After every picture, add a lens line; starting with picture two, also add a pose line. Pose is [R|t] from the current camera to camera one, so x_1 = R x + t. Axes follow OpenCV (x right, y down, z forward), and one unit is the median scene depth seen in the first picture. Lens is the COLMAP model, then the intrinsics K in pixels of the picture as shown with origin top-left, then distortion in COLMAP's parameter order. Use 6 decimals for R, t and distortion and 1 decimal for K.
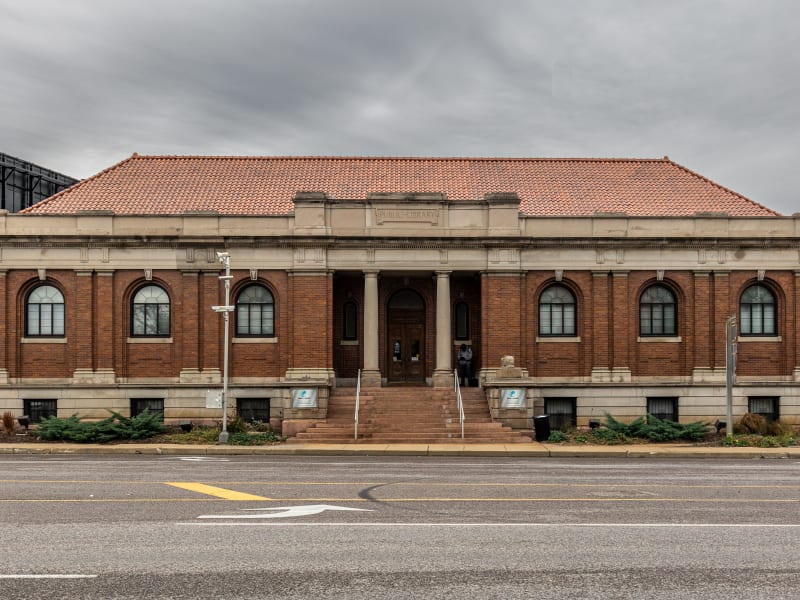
lens RADIAL K [[1071.1, 0, 400.1], [0, 1071.1, 368.1], [0, 0, 1]] dist [-0.008162, -0.021867]
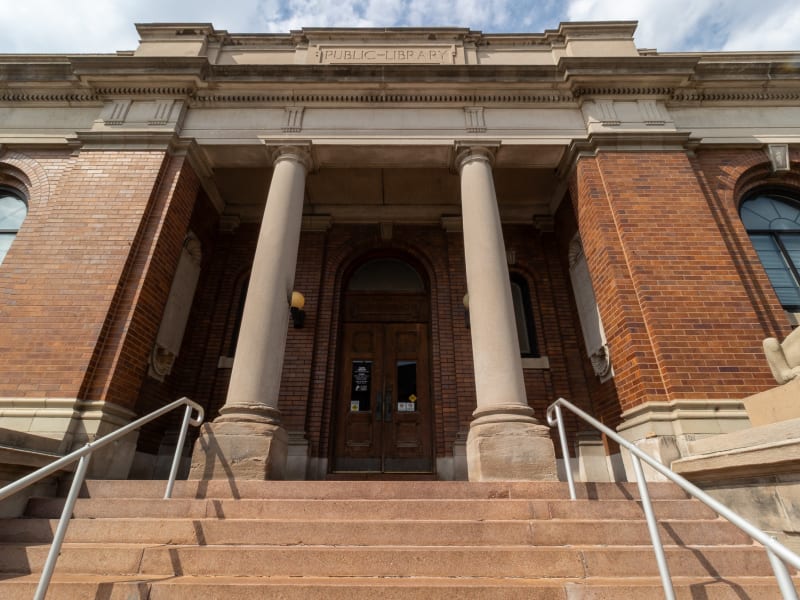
lens RADIAL K [[413.0, 0, 399.6], [0, 413.0, 283.0], [0, 0, 1]] dist [-0.001619, -0.000332]
pose [[0.999755, -0.004468, -0.021661, 0.015811], [-0.006004, 0.887763, -0.460261, 0.021707], [0.021286, 0.460279, 0.887519, 0.895264]]
